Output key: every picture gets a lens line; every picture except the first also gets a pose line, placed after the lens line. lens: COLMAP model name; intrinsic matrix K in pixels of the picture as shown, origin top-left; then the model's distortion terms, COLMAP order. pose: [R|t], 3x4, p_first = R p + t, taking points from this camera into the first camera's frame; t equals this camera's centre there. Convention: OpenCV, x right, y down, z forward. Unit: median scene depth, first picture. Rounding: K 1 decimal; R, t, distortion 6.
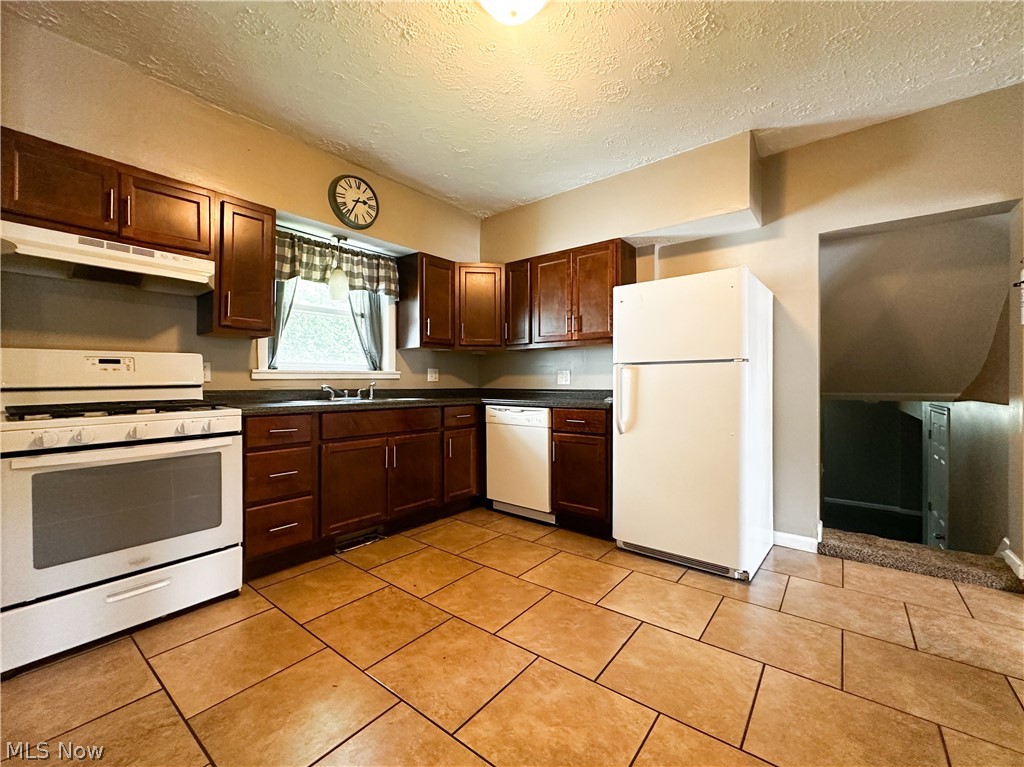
lens RADIAL K [[422.0, 0, 535.3], [0, 422.0, 381.7], [0, 0, 1]] dist [-0.001235, -0.000228]
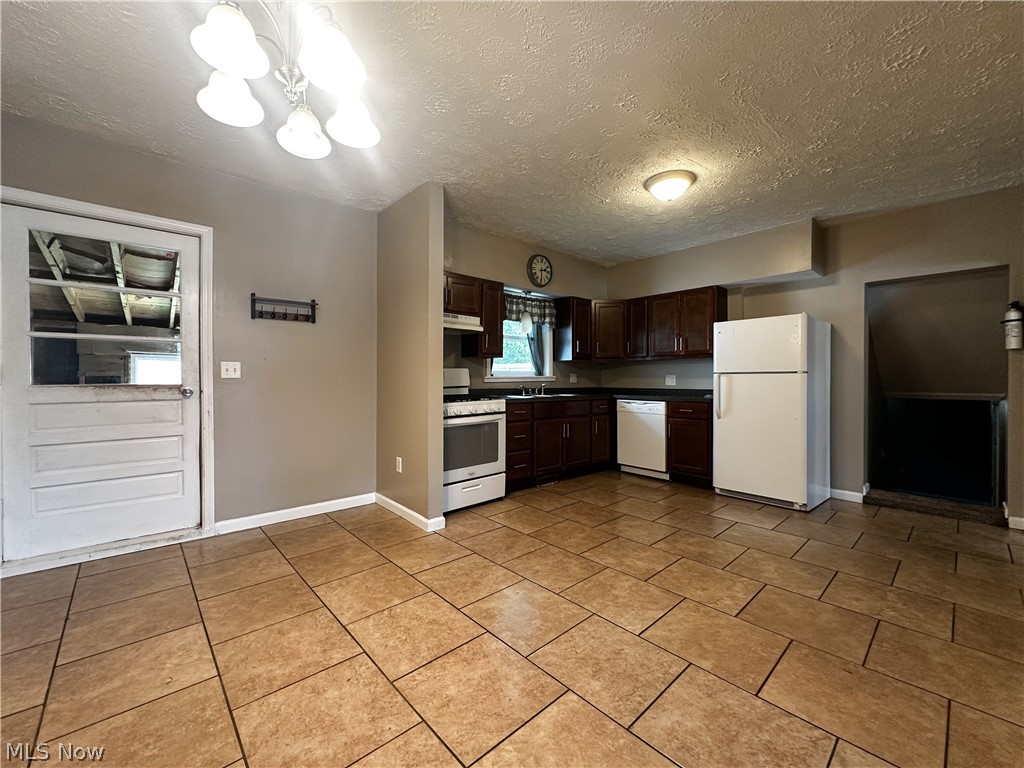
lens RADIAL K [[422.3, 0, 524.9], [0, 422.3, 379.6], [0, 0, 1]] dist [-0.001151, -0.000257]
pose [[0.984106, 0.001776, -0.177571, -0.197426], [-0.001059, 0.999991, 0.004134, -0.021341], [0.177577, -0.003881, 0.984099, -0.572705]]
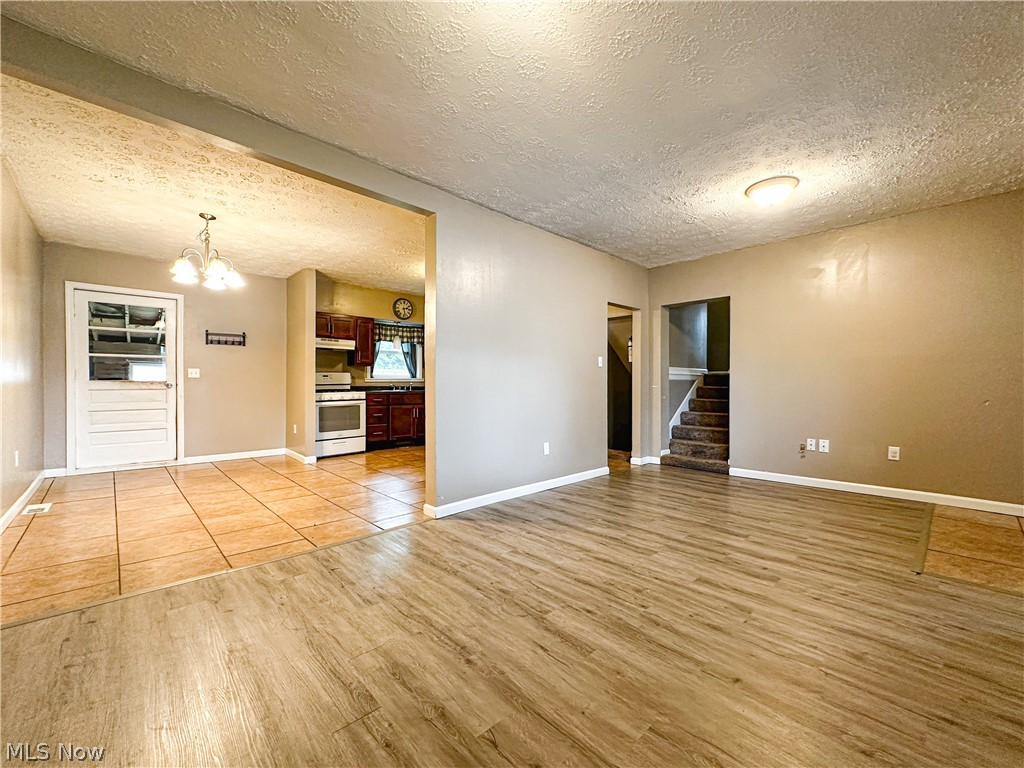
lens RADIAL K [[434.0, 0, 529.2], [0, 434.0, 385.2], [0, 0, 1]] dist [-0.004067, -0.000293]
pose [[0.987172, 0.002372, -0.159644, 0.681710], [-0.001960, 0.999994, 0.002733, 0.004675], [0.159650, -0.002385, 0.987171, -1.336962]]
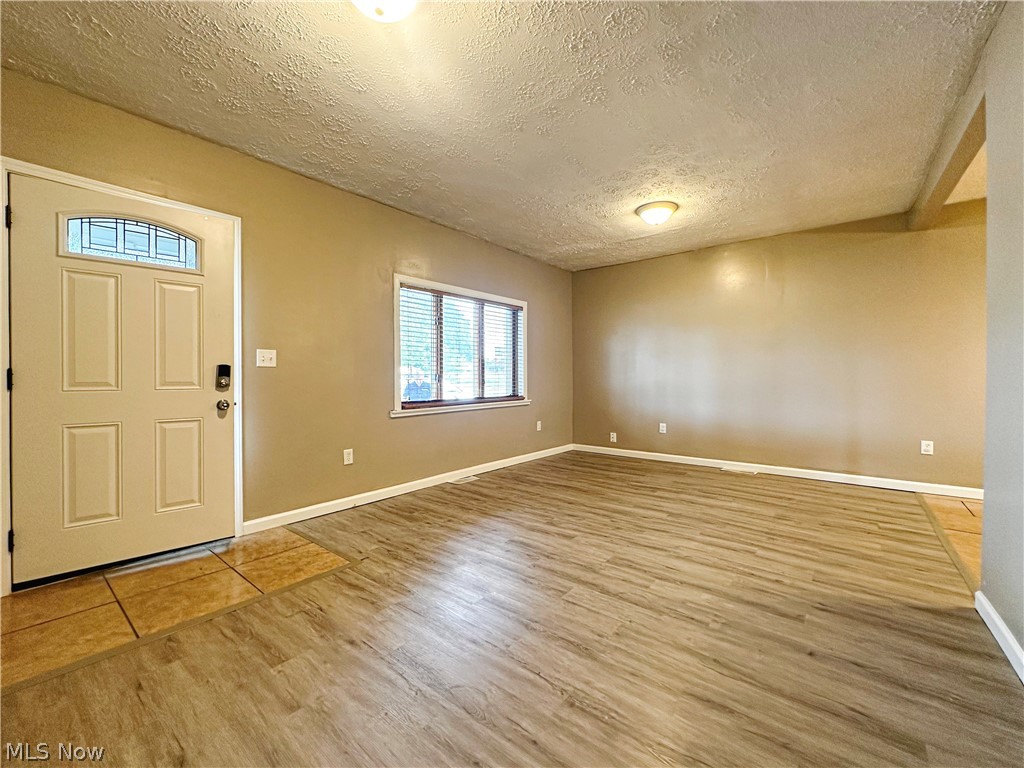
lens RADIAL K [[400.5, 0, 512.0], [0, 400.5, 384.0], [0, 0, 1]] dist [-0.019405, 0.000293]
pose [[-0.996856, 0.004438, 0.079107, 0.928104], [0.005362, 0.999920, 0.011475, 0.004932], [-0.079050, 0.011864, -0.996800, 0.419843]]
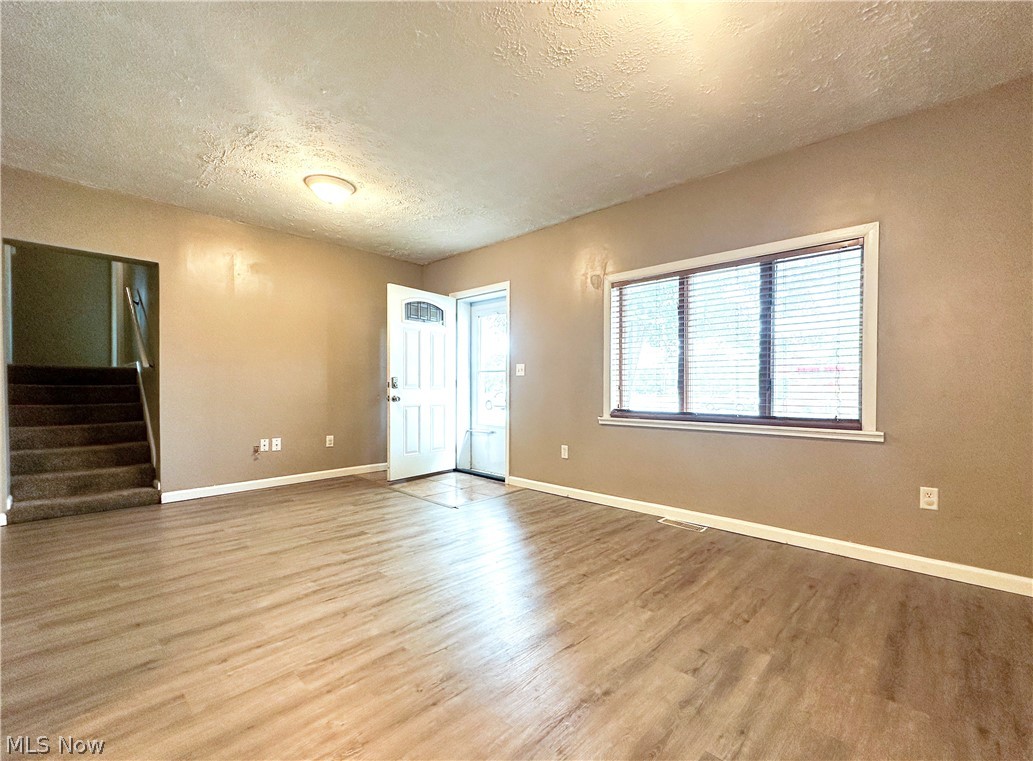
lens RADIAL K [[446.6, 0, 539.7], [0, 446.6, 396.4], [0, 0, 1]] dist [0.000481, 0.000114]
pose [[0.100118, -0.020064, 0.994773, -0.004764], [-0.007496, 0.999753, 0.020919, 0.009863], [-0.994947, -0.009551, 0.099943, -0.764352]]
